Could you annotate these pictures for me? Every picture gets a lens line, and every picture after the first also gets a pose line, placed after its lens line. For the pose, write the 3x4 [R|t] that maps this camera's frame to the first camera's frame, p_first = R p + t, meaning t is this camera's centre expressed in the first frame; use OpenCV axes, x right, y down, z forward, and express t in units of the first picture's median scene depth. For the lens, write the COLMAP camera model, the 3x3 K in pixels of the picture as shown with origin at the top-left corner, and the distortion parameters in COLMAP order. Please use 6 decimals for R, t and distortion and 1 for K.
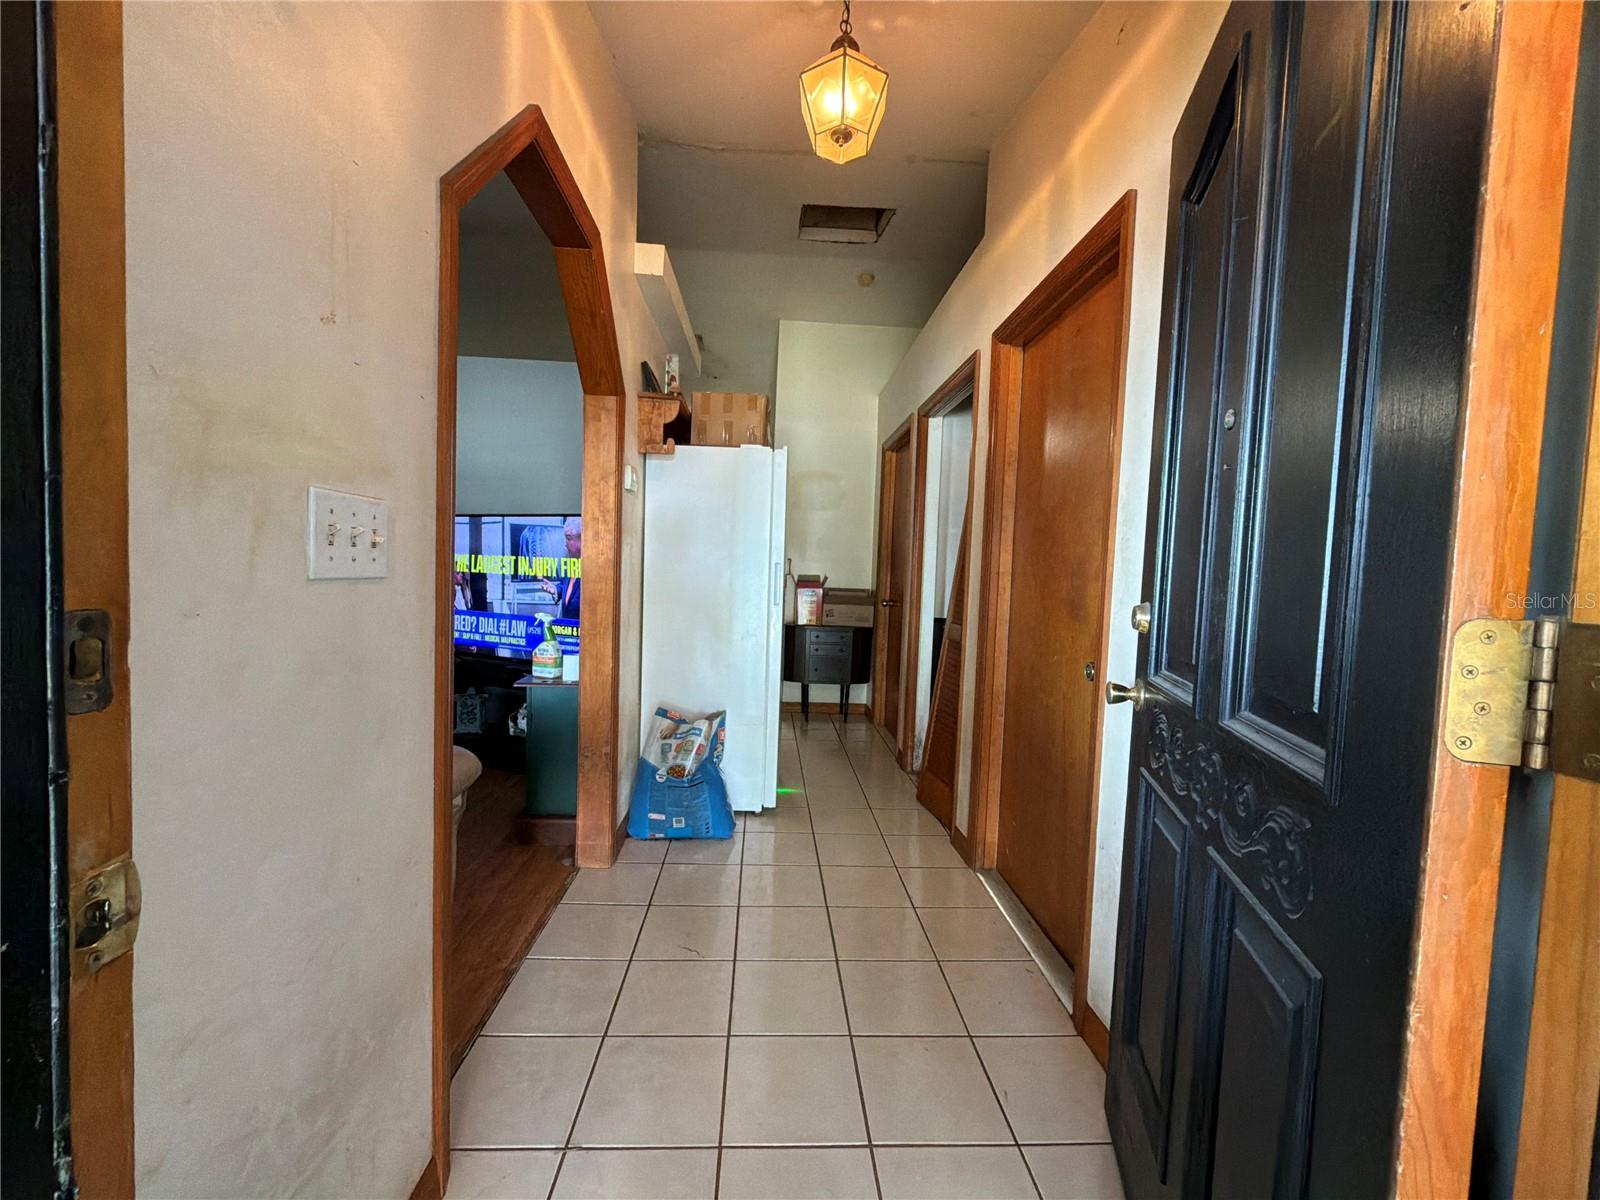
lens RADIAL K [[639.0, 0, 797.7], [0, 639.0, 603.8], [0, 0, 1]] dist [-0.000763, 0.000678]
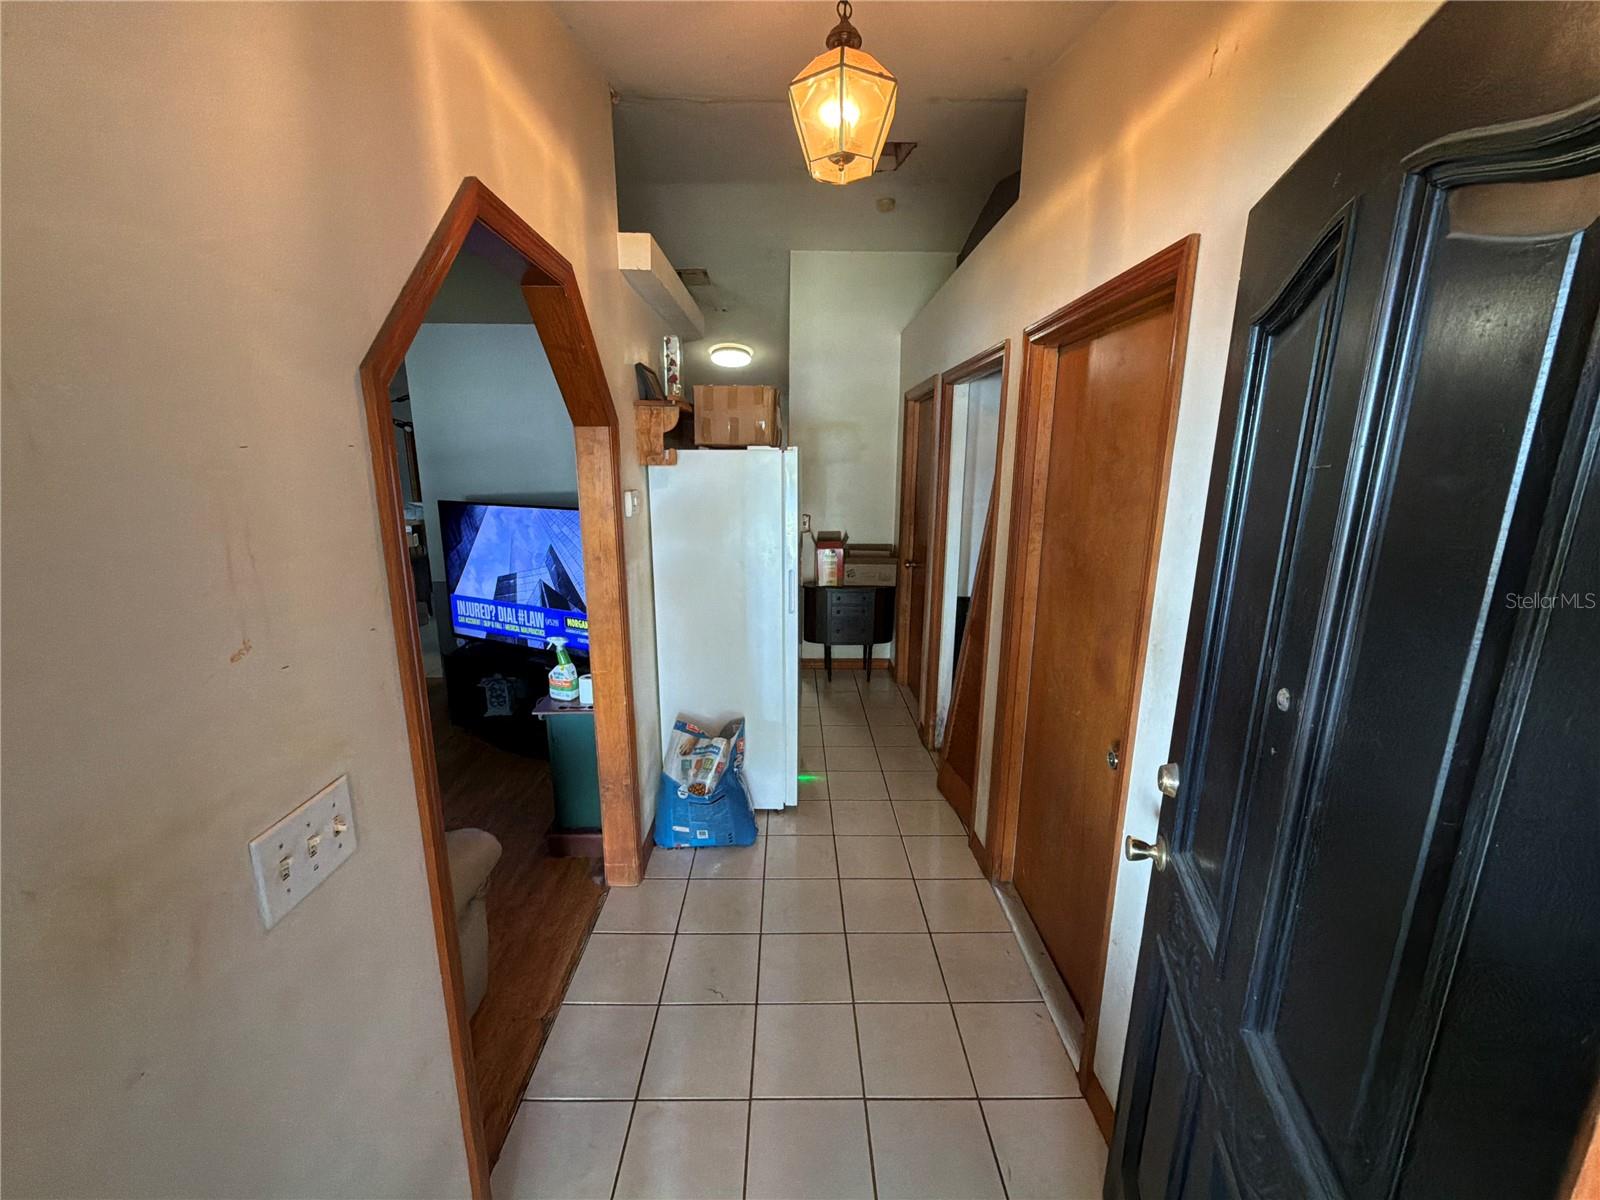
lens RADIAL K [[639.0, 0, 798.5], [0, 639.0, 598.7], [0, 0, 1]] dist [-0.000763, 0.000678]
pose [[0.998697, -0.022149, -0.045968, 0.025116], [0.029480, 0.985767, 0.165511, -0.202116], [0.041648, -0.166650, 0.985136, 0.053942]]
